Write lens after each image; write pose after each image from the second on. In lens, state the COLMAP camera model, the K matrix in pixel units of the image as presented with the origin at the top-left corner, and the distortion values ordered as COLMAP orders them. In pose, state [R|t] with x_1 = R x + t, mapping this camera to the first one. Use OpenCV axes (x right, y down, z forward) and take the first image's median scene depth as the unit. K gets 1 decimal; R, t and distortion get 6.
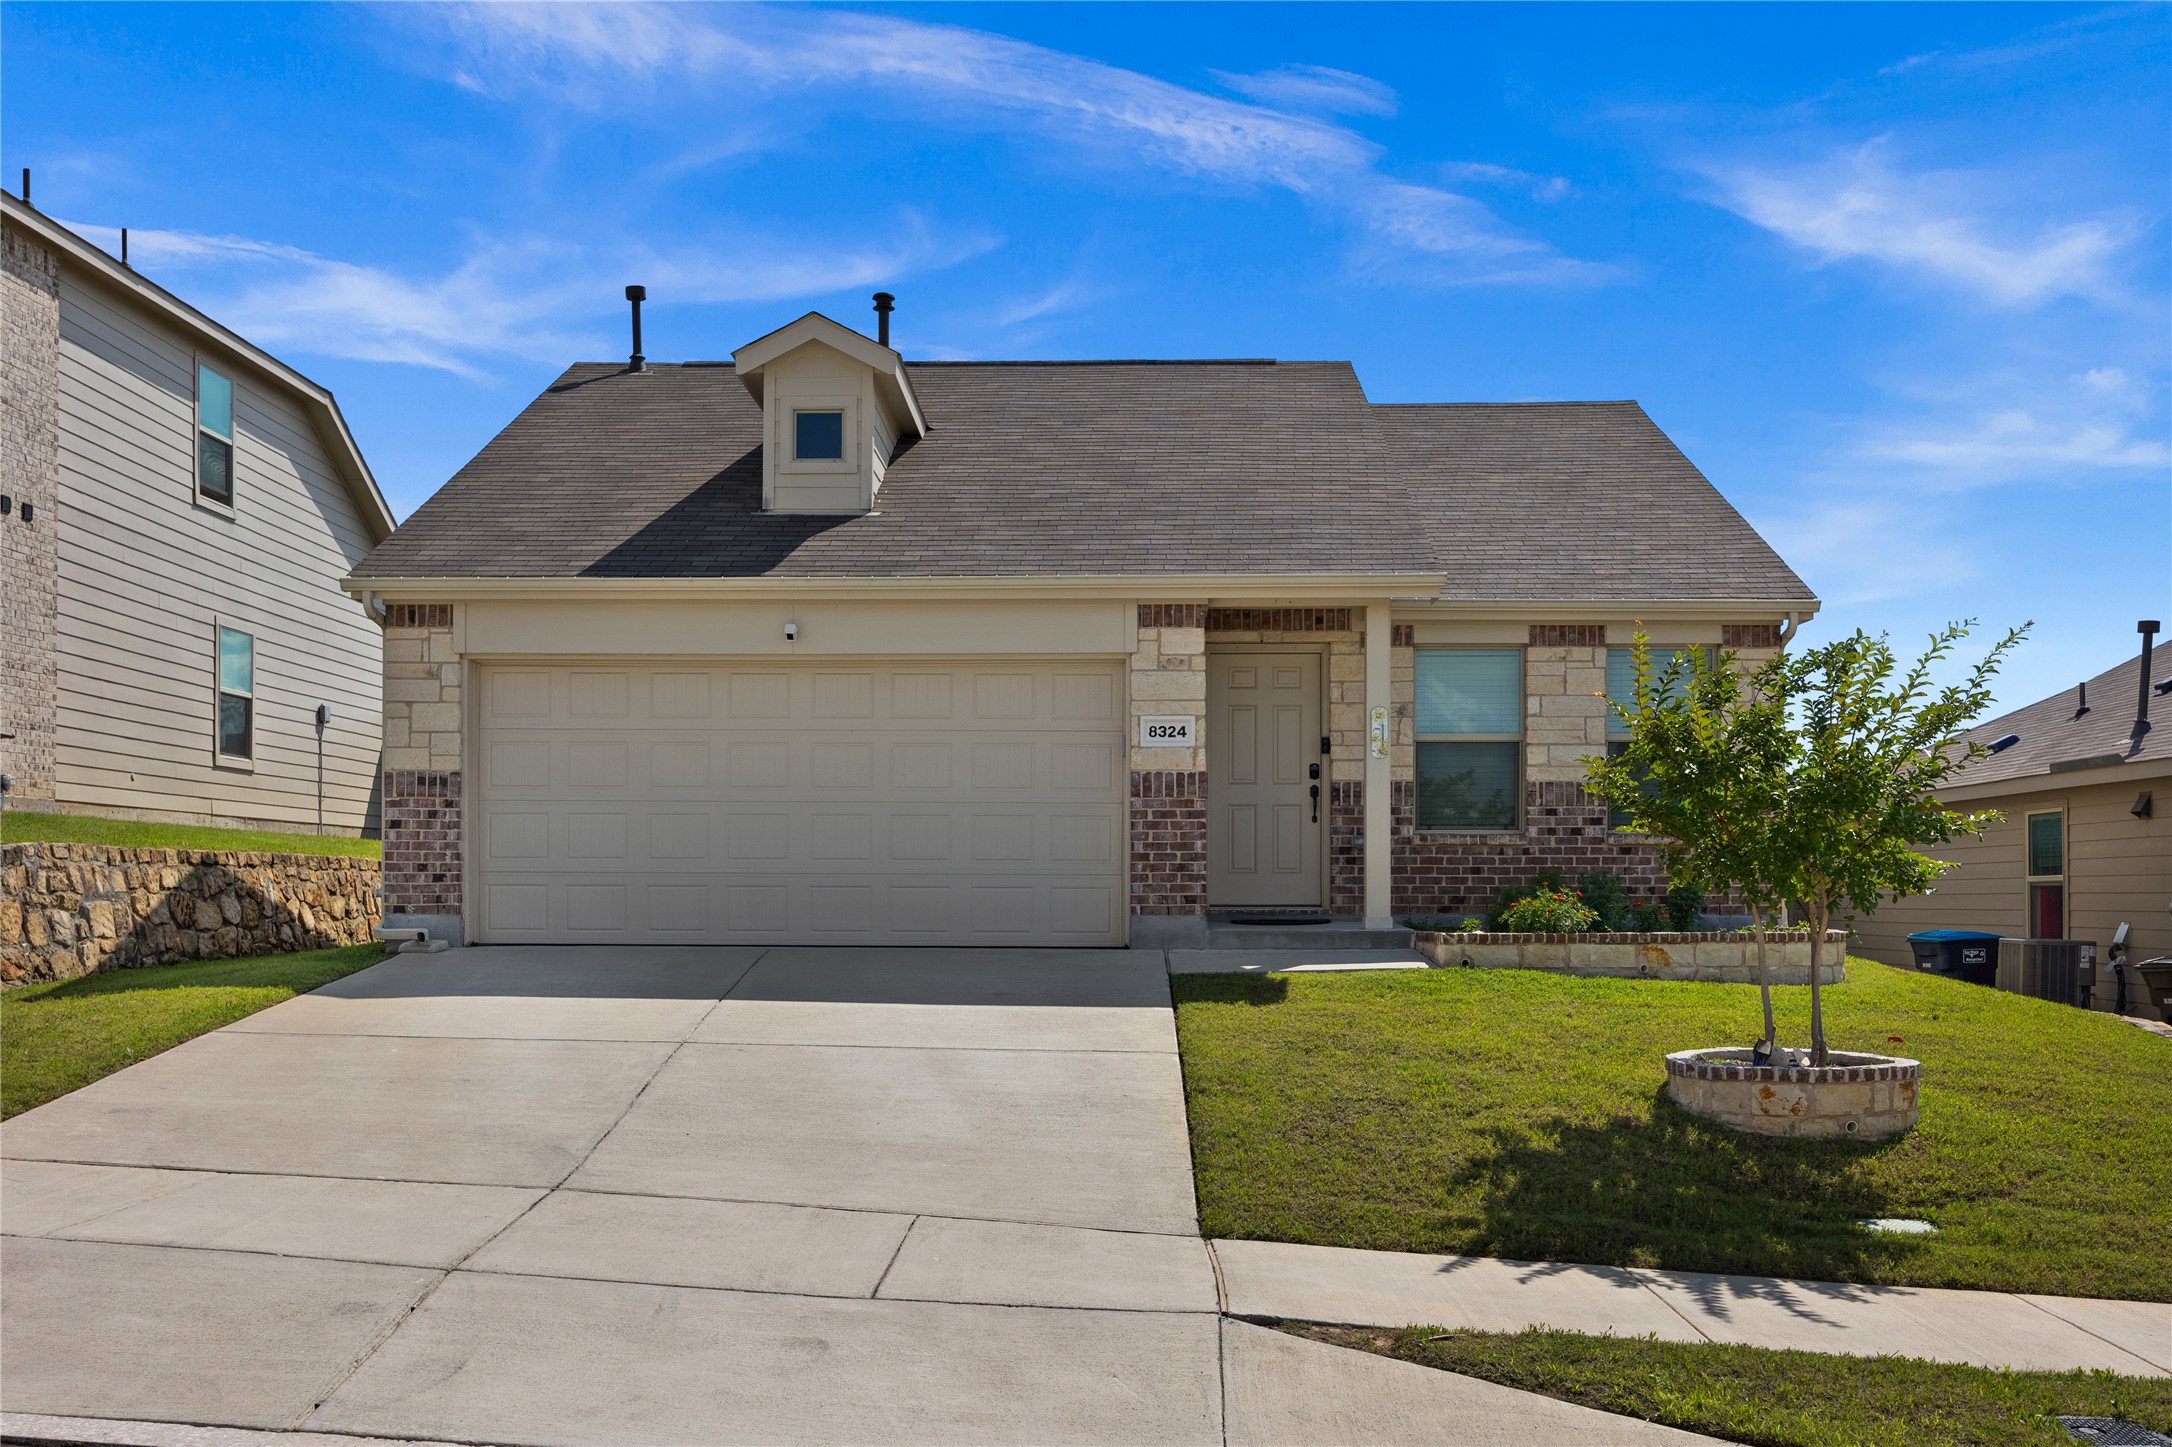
lens RADIAL K [[2043.0, 0, 1081.7], [0, 2043.0, 727.1], [0, 0, 1]] dist [-0.011421, 0.000000]
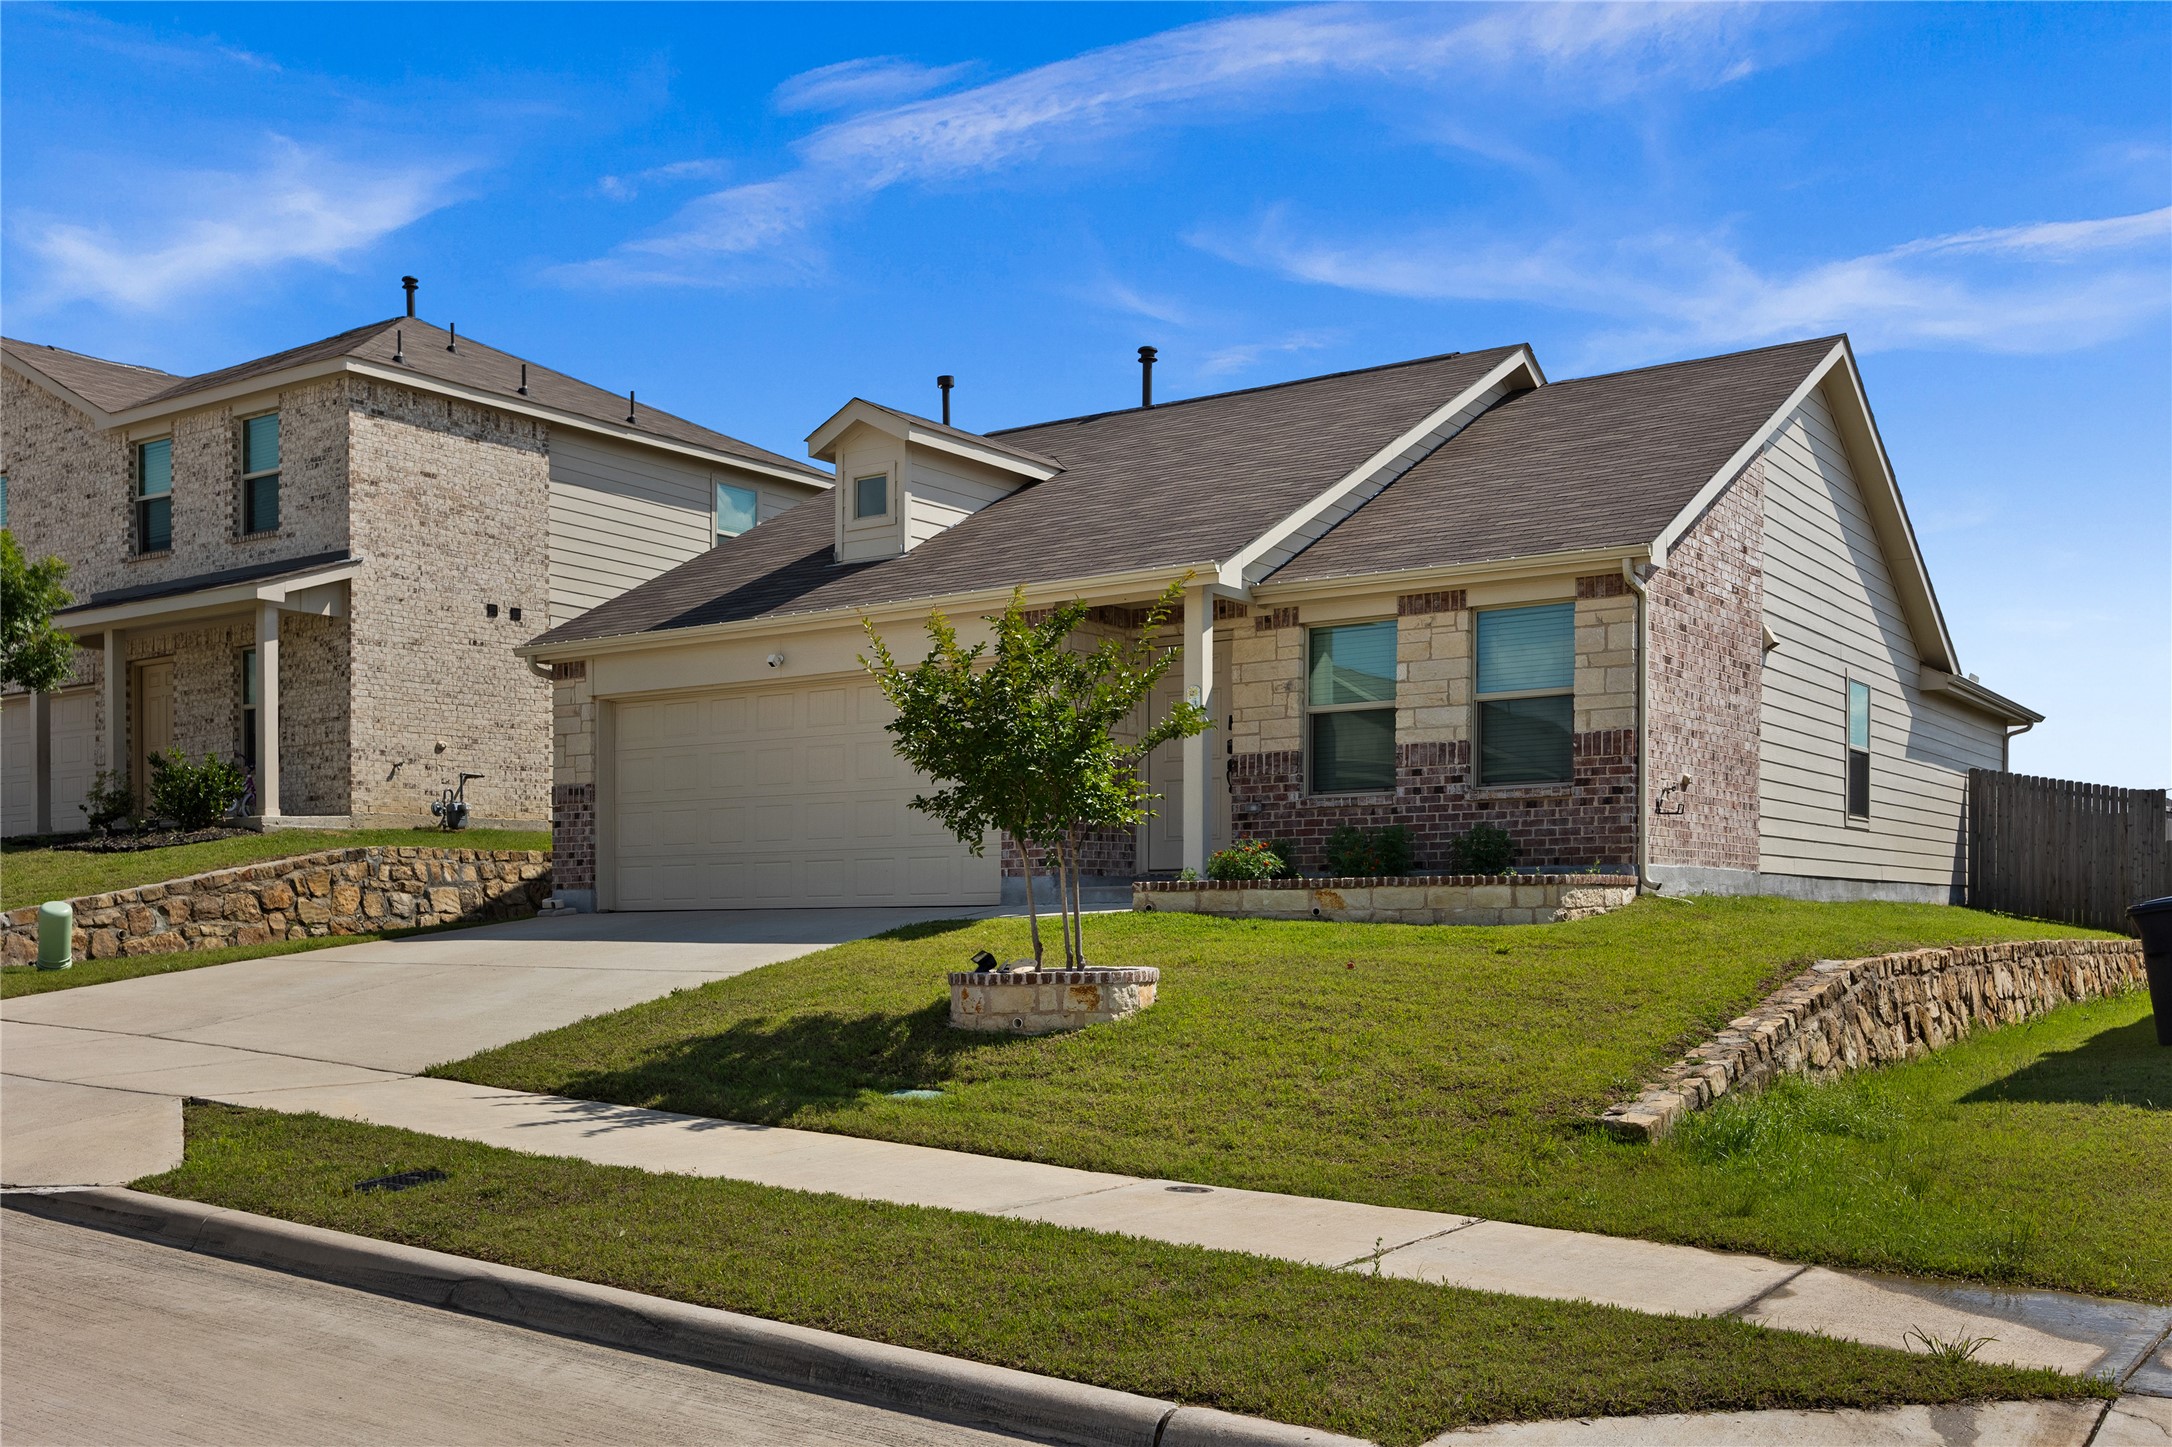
lens RADIAL K [[2043.0, 0, 1078.7], [0, 2043.0, 724.3], [0, 0, 1]] dist [-0.011421, 0.000000]
pose [[0.852808, -0.063409, -0.518361, 0.628322], [0.056173, 0.997980, -0.029663, 0.038445], [0.519195, -0.003821, 0.854647, 0.014558]]
